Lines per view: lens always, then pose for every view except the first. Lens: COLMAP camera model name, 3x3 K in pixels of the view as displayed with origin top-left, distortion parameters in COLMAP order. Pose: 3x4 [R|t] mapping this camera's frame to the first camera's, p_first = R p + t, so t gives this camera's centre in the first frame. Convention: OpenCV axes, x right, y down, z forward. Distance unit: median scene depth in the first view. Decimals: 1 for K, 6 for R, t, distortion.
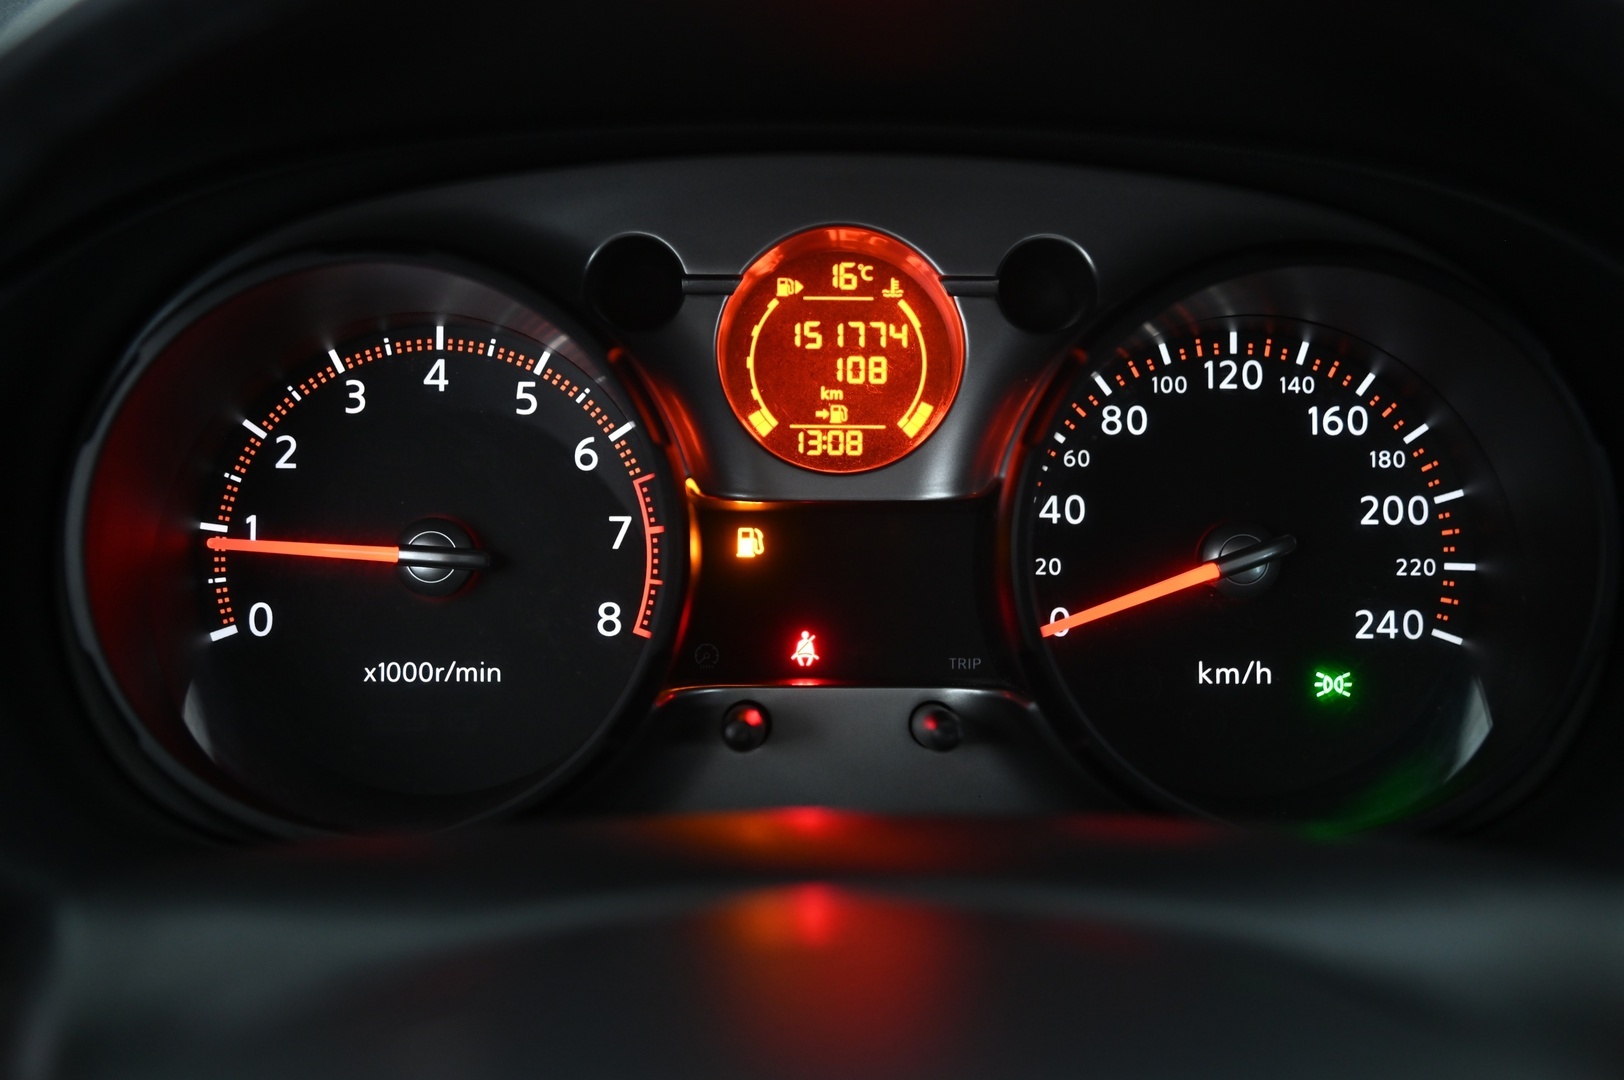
lens RADIAL K [[1909.9, 0, 812.8], [0, 1909.9, 541.2], [0, 0, 1]] dist [0.036231, 0.000000]
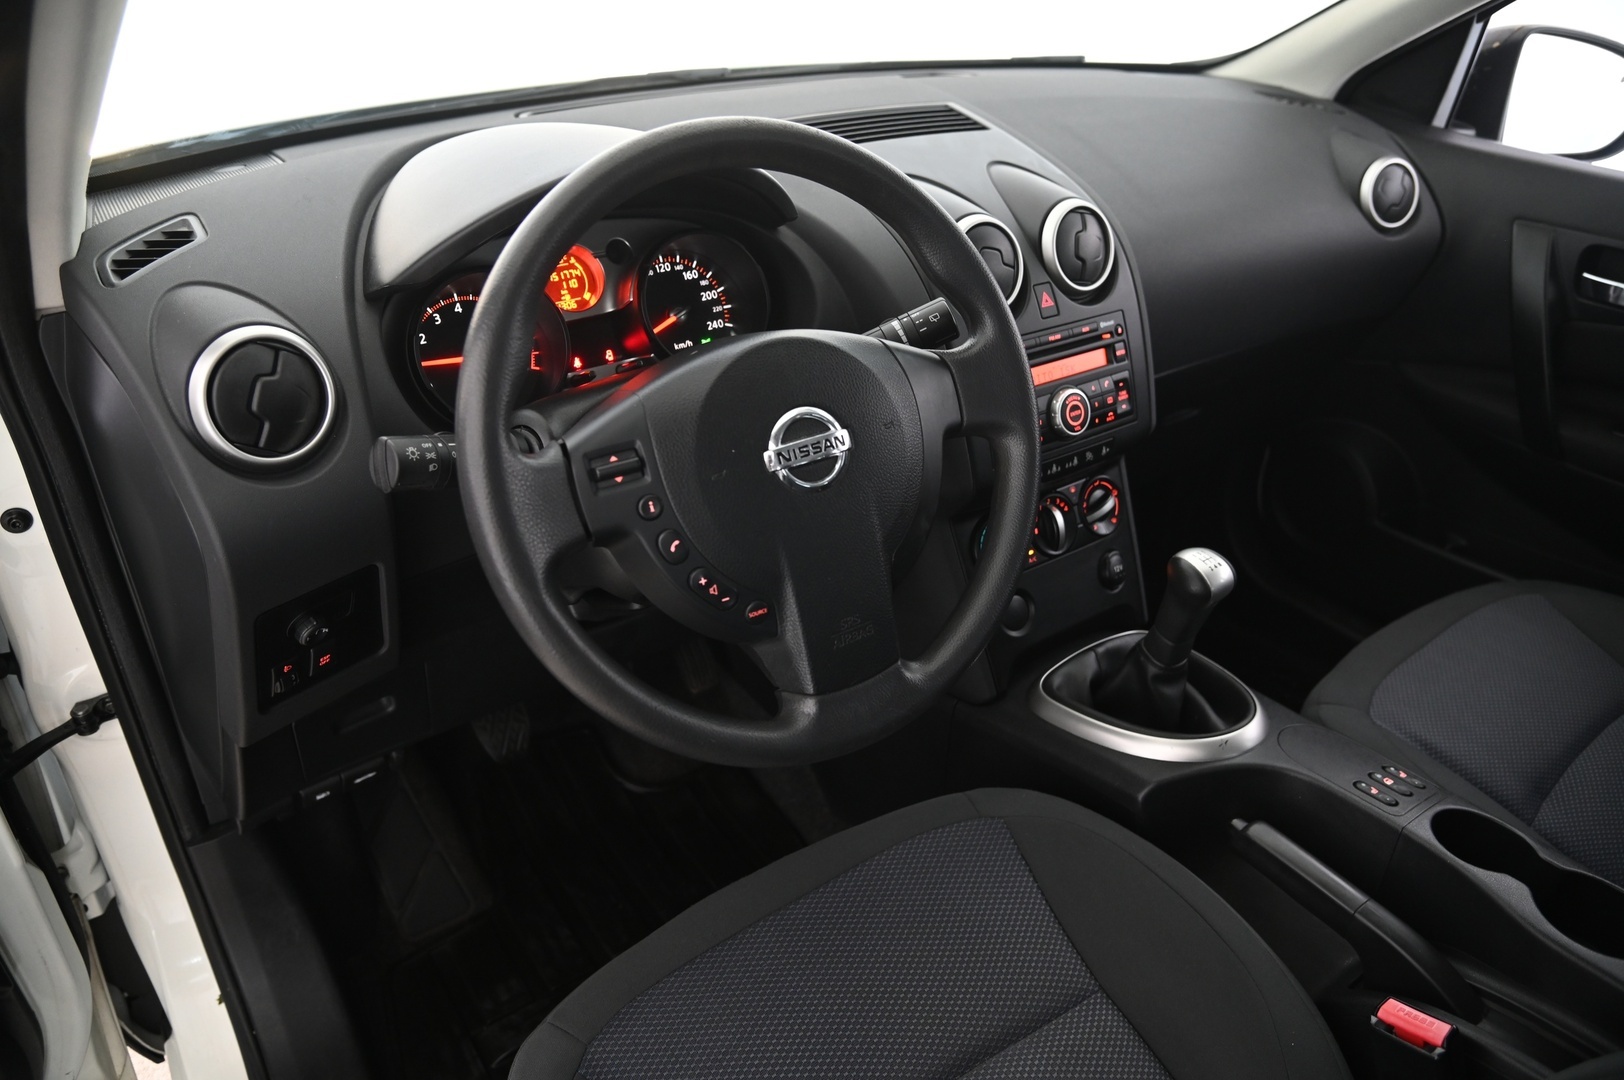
lens RADIAL K [[1129.3, 0, 815.6], [0, 1129.3, 541.2], [0, 0, 1]] dist [-0.062288, 0.001898]
pose [[0.830803, -0.286027, 0.477447, -0.742383], [0.214636, 0.956141, 0.199314, 0.051596], [-0.513515, -0.063114, 0.855756, -1.083595]]
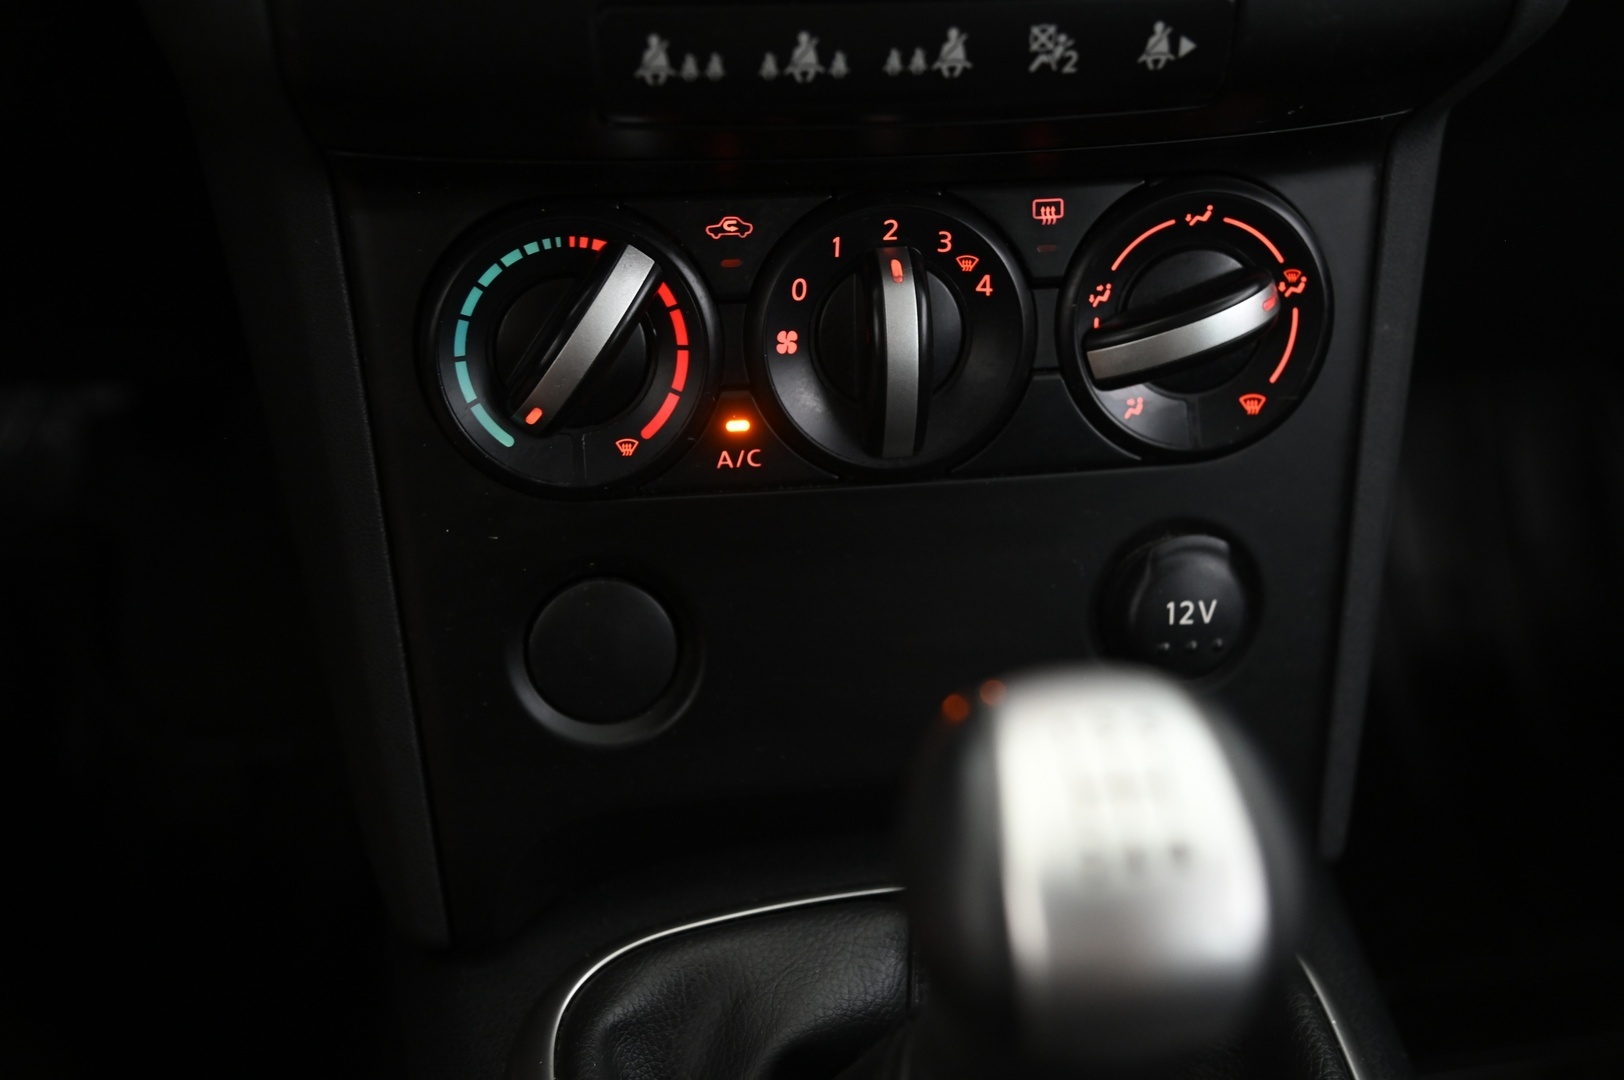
lens RADIAL K [[1909.9, 0, 811.5], [0, 1909.9, 540.0], [0, 0, 1]] dist [0.036231, 0.000000]
pose [[0.993637, -0.055263, 0.098136, 0.729379], [0.023116, 0.952859, 0.302532, 0.427140], [-0.110228, -0.298339, 0.948074, -0.160737]]
